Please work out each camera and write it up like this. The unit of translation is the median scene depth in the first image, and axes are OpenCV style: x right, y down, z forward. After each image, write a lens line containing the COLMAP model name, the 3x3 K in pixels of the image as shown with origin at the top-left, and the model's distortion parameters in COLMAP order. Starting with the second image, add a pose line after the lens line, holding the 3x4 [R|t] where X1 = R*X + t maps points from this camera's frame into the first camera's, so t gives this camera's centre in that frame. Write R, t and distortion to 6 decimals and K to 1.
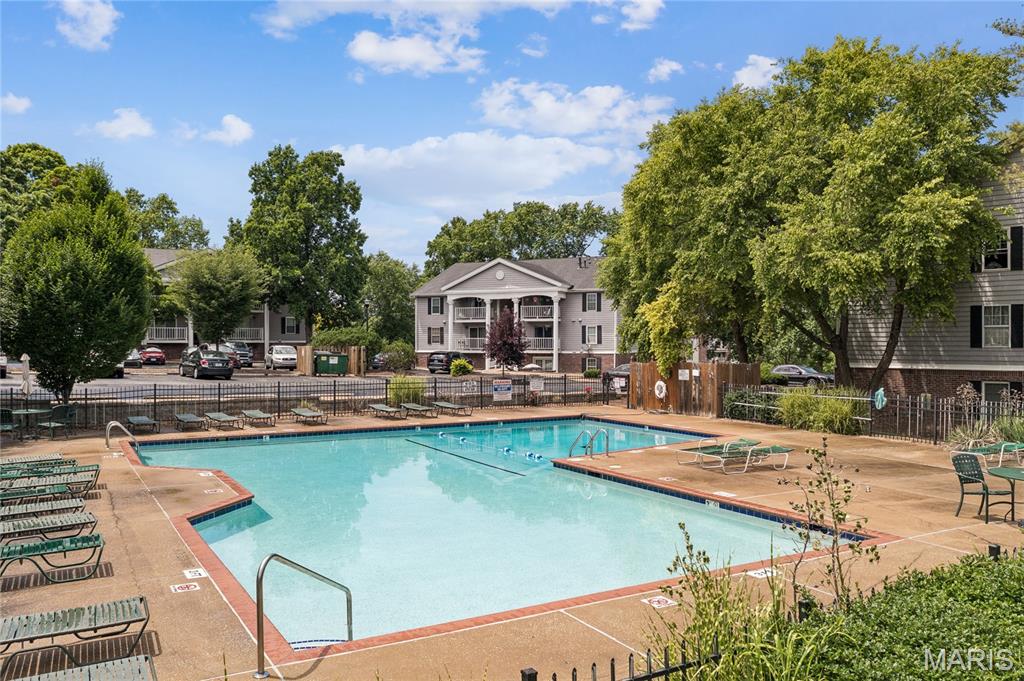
lens RADIAL K [[784.4, 0, 511.5], [0, 784.4, 360.2], [0, 0, 1]] dist [0.004594, 0.001549]
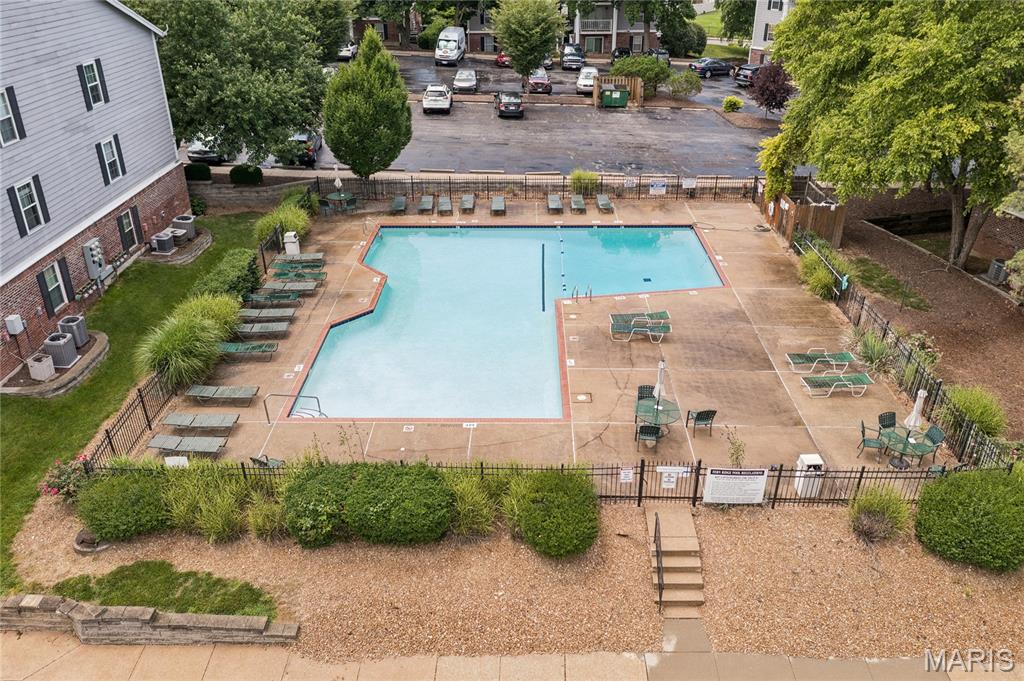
lens RADIAL K [[789.6, 0, 512.0], [0, 789.6, 340.5], [0, 0, 1]] dist [-0.007768, 0.000797]
pose [[0.847057, 0.227721, -0.480247, 0.484281], [0.010618, 0.896136, 0.443653, -0.322819], [0.531396, -0.380898, 0.756661, -0.202553]]
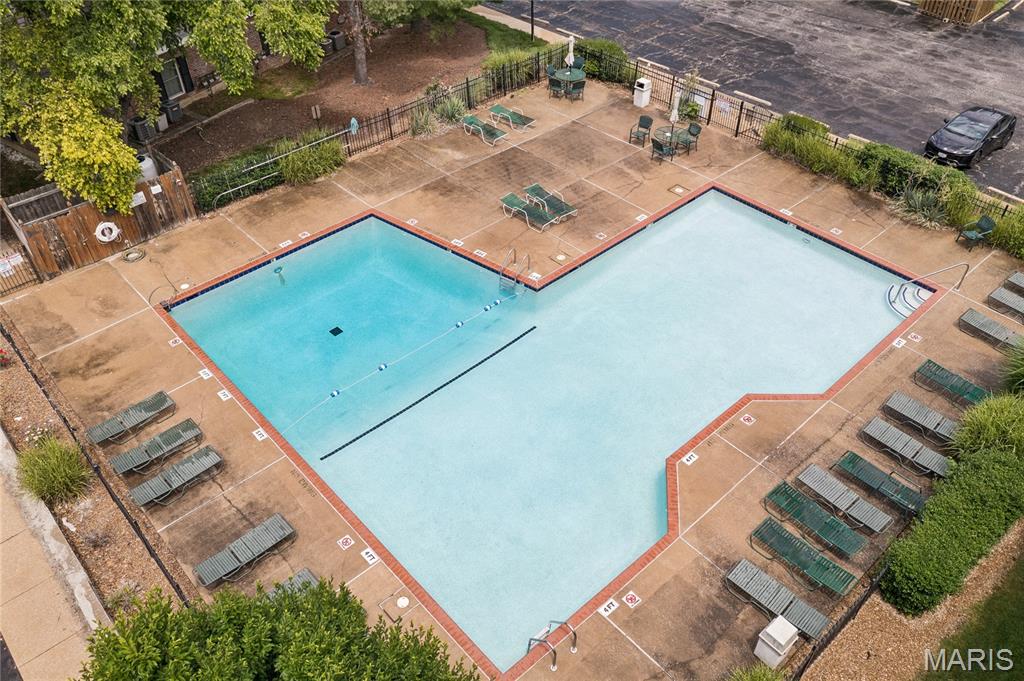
lens RADIAL K [[789.6, 0, 512.0], [0, 789.6, 340.5], [0, 0, 1]] dist [-0.007768, 0.000797]
pose [[-0.190669, -0.674980, 0.712774, -0.526832], [0.015737, 0.723900, 0.689725, -0.424324], [-0.981528, 0.142726, -0.127403, 0.716198]]
